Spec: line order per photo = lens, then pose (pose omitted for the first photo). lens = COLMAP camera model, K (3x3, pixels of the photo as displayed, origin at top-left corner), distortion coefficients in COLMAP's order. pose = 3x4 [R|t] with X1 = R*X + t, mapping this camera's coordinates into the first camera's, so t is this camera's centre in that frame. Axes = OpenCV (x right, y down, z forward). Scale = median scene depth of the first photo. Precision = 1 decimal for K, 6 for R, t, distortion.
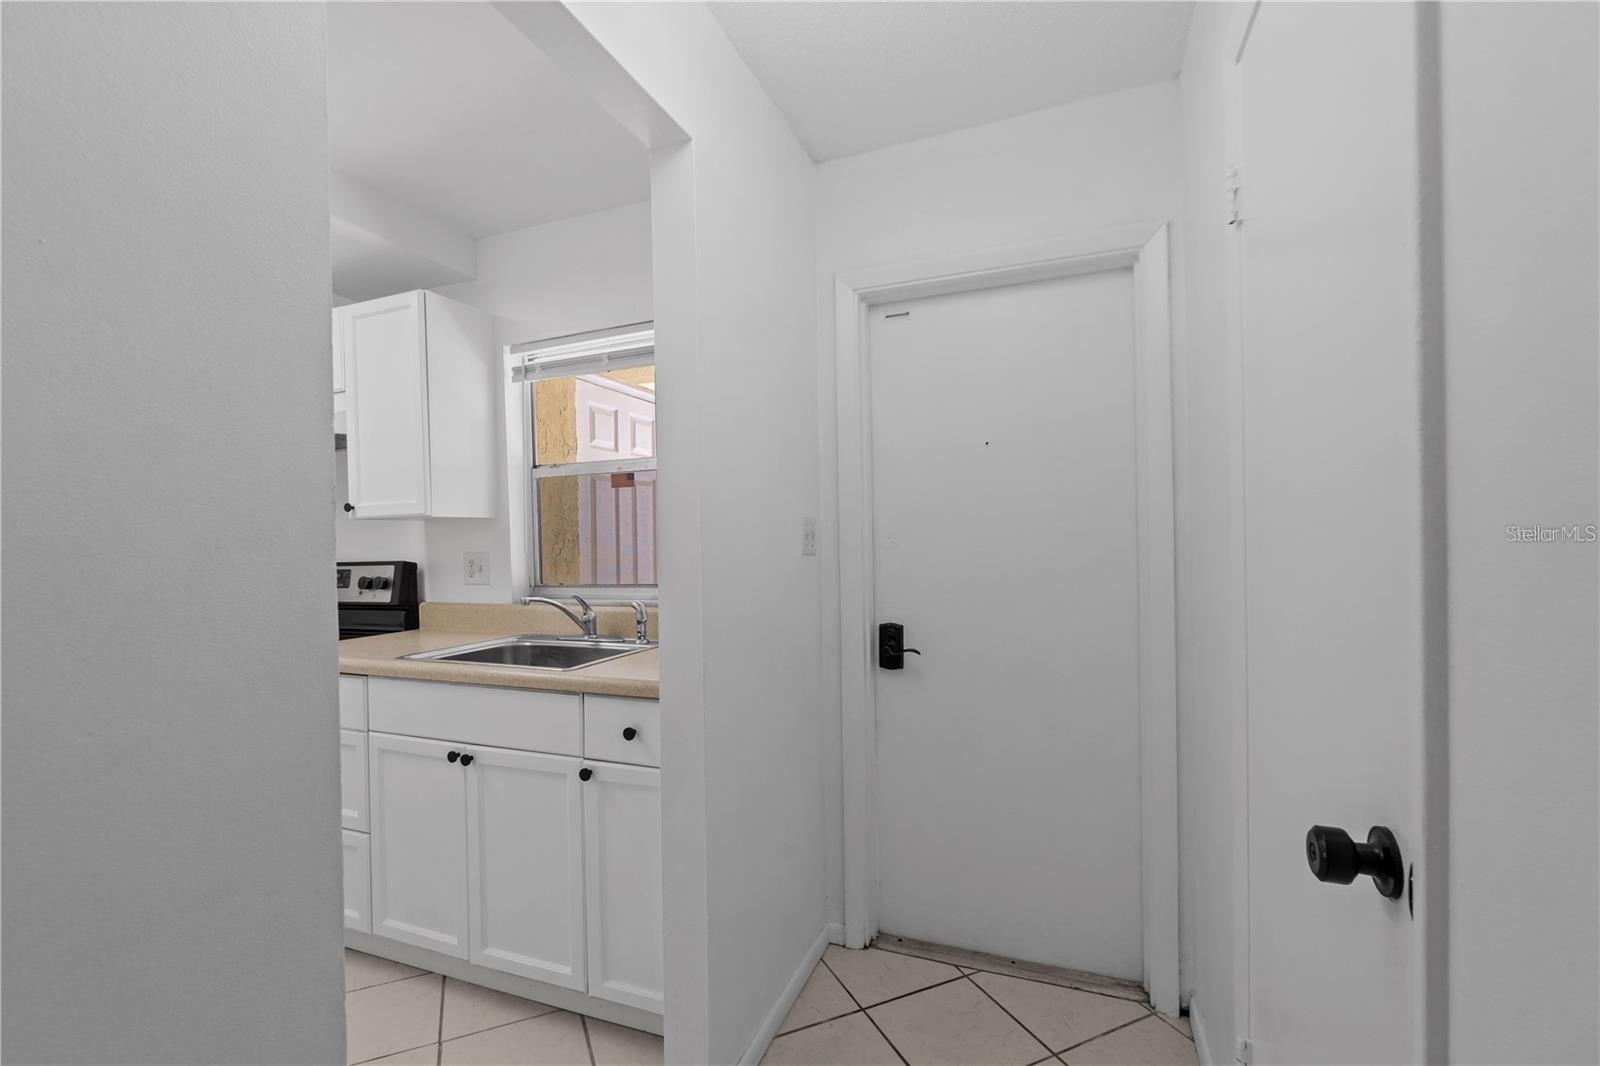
lens RADIAL K [[694.4, 0, 779.9], [0, 694.4, 540.8], [0, 0, 1]] dist [-0.000861, 0.003027]
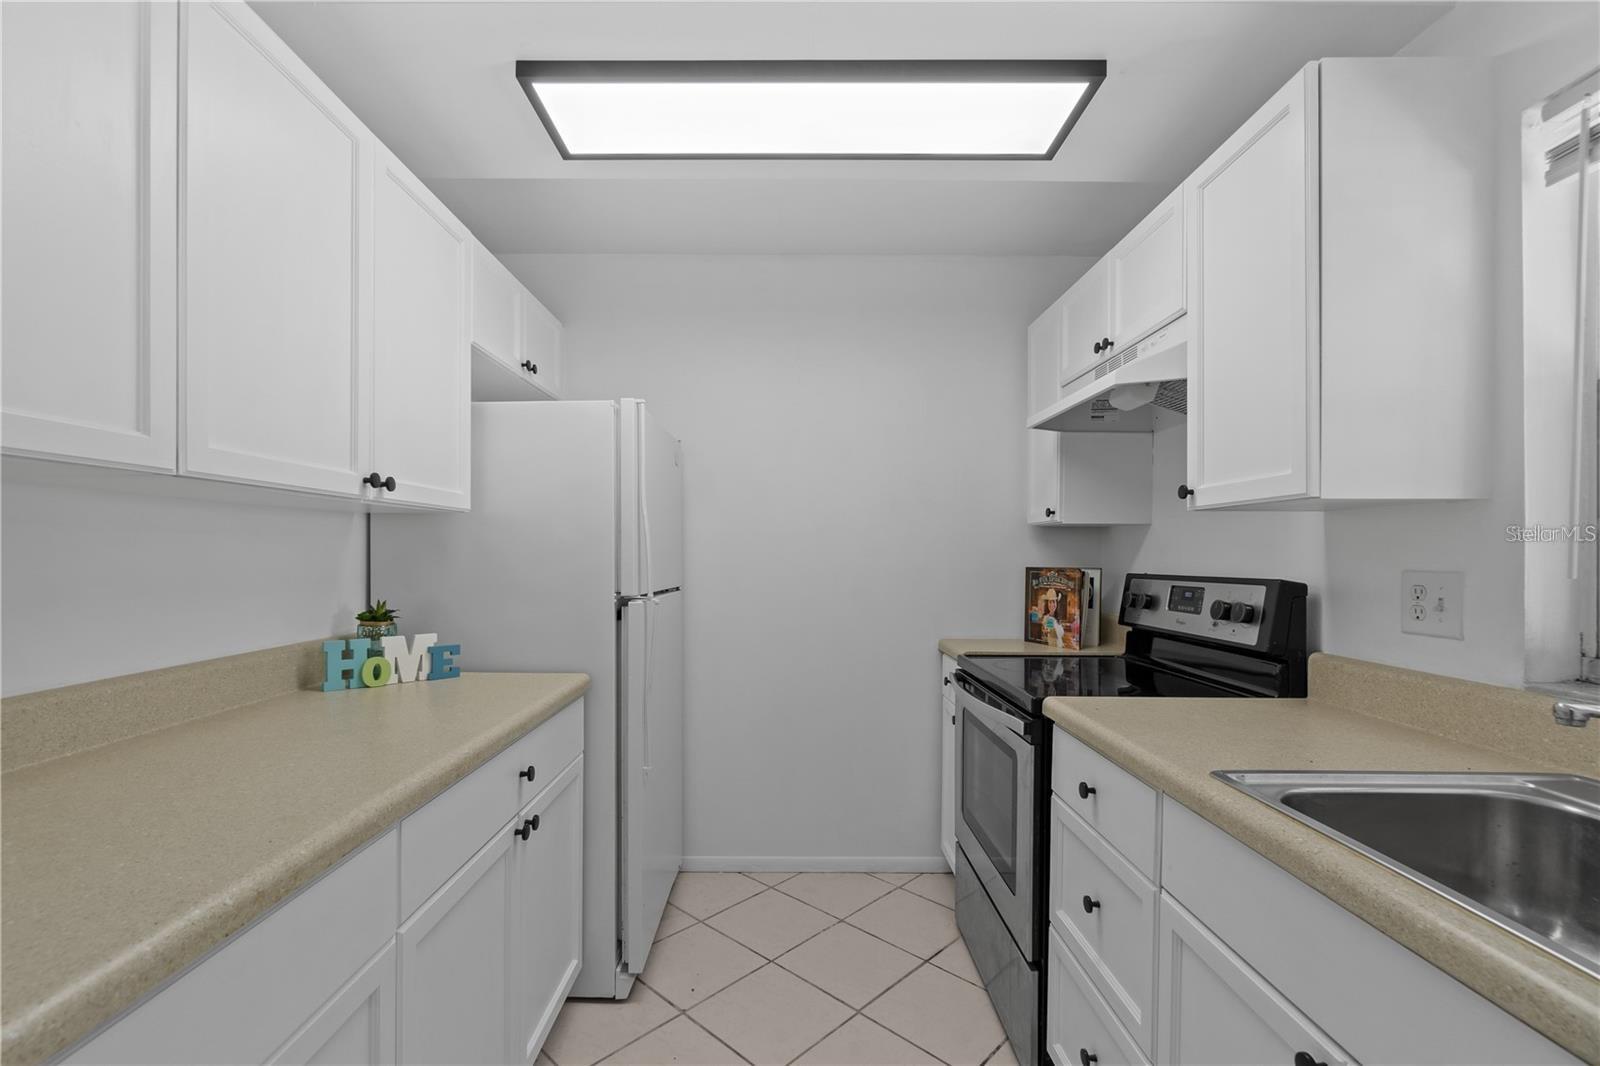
lens RADIAL K [[694.4, 0, 809.7], [0, 694.4, 557.6], [0, 0, 1]] dist [-0.000861, 0.003027]
pose [[0.389123, 0.028661, -0.920740, -0.154582], [-0.013918, 0.999585, 0.025234, 0.000708], [0.921081, 0.002996, 0.389360, 0.402707]]
